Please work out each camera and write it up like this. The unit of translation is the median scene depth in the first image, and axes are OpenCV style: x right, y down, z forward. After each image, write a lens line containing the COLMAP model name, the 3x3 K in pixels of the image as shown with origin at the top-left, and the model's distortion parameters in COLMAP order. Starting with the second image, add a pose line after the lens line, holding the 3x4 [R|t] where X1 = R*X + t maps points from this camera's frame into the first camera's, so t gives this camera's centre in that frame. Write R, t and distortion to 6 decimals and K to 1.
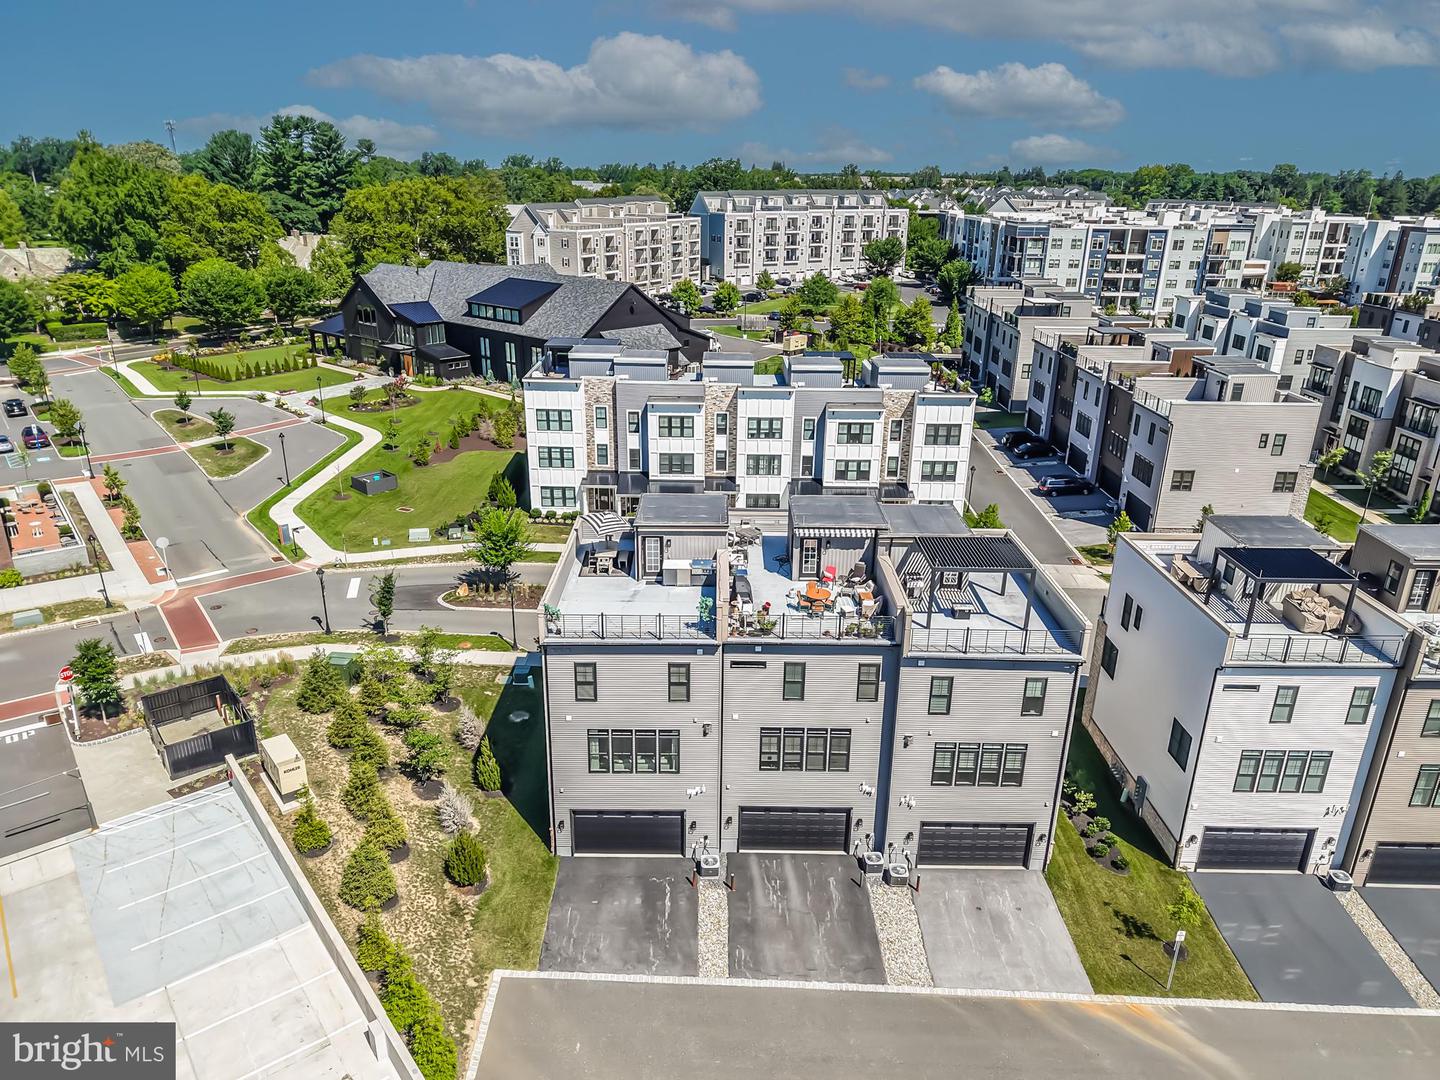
lens RADIAL K [[960.5, 0, 721.2], [0, 960.5, 542.3], [0, 0, 1]] dist [0.027008, -0.027245]
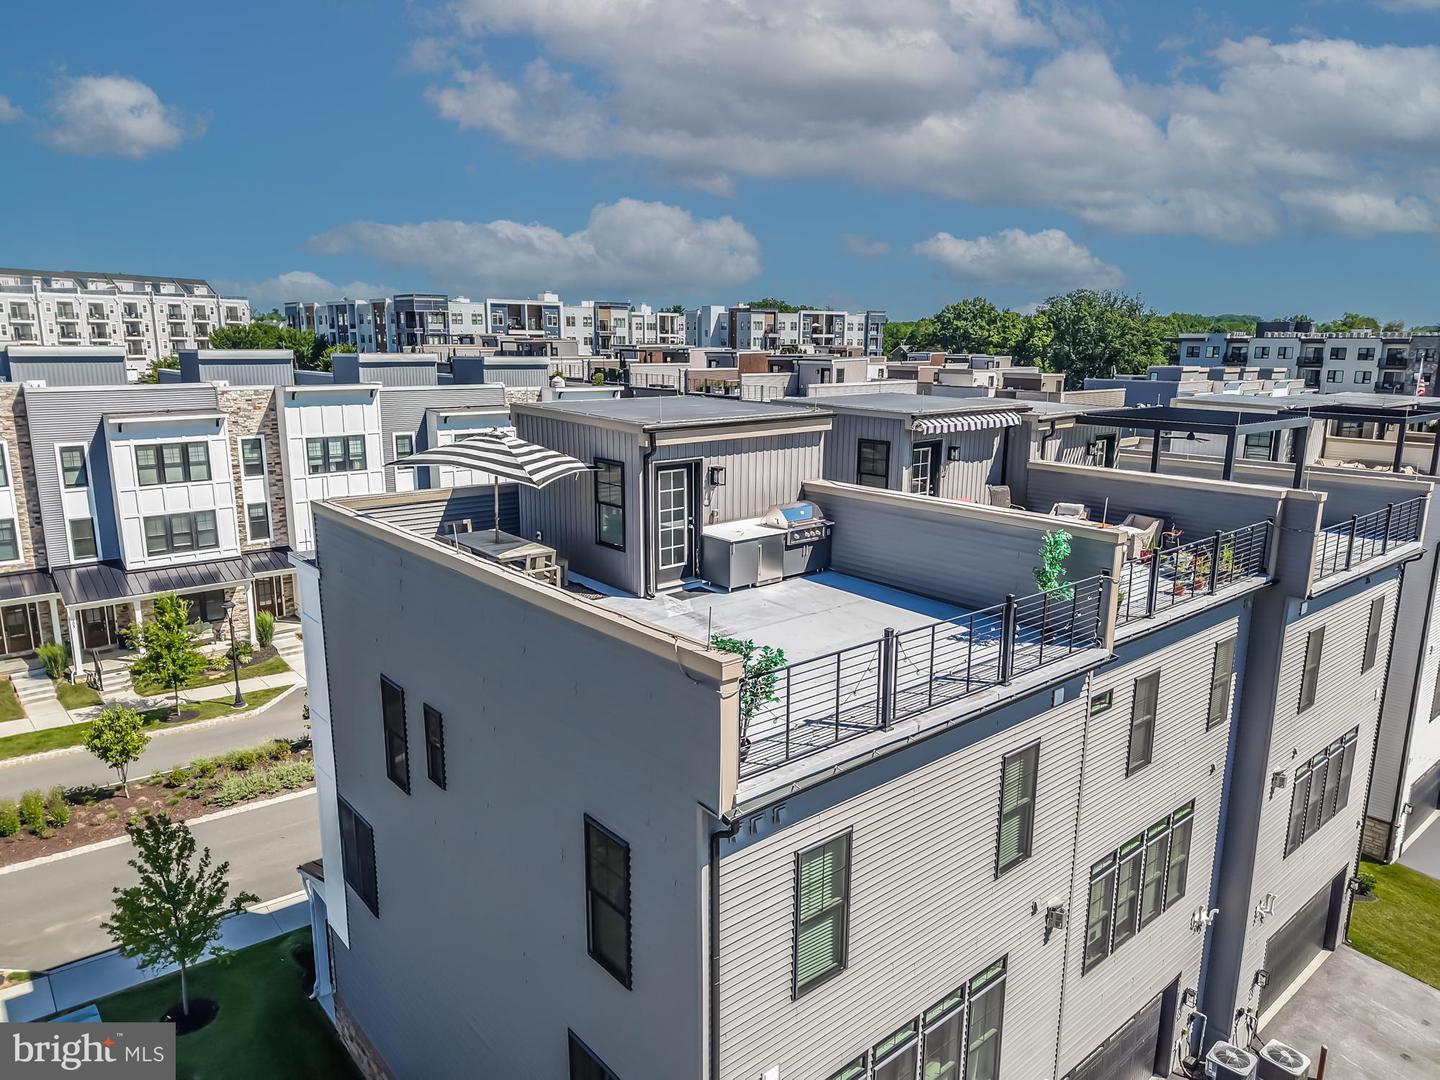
lens RADIAL K [[960.5, 0, 721.2], [0, 960.5, 542.3], [0, 0, 1]] dist [0.027008, -0.027245]
pose [[0.764521, -0.144079, 0.628290, -0.155519], [0.231415, 0.971070, -0.058906, 0.025629], [-0.601627, 0.190431, 0.775746, 0.381404]]
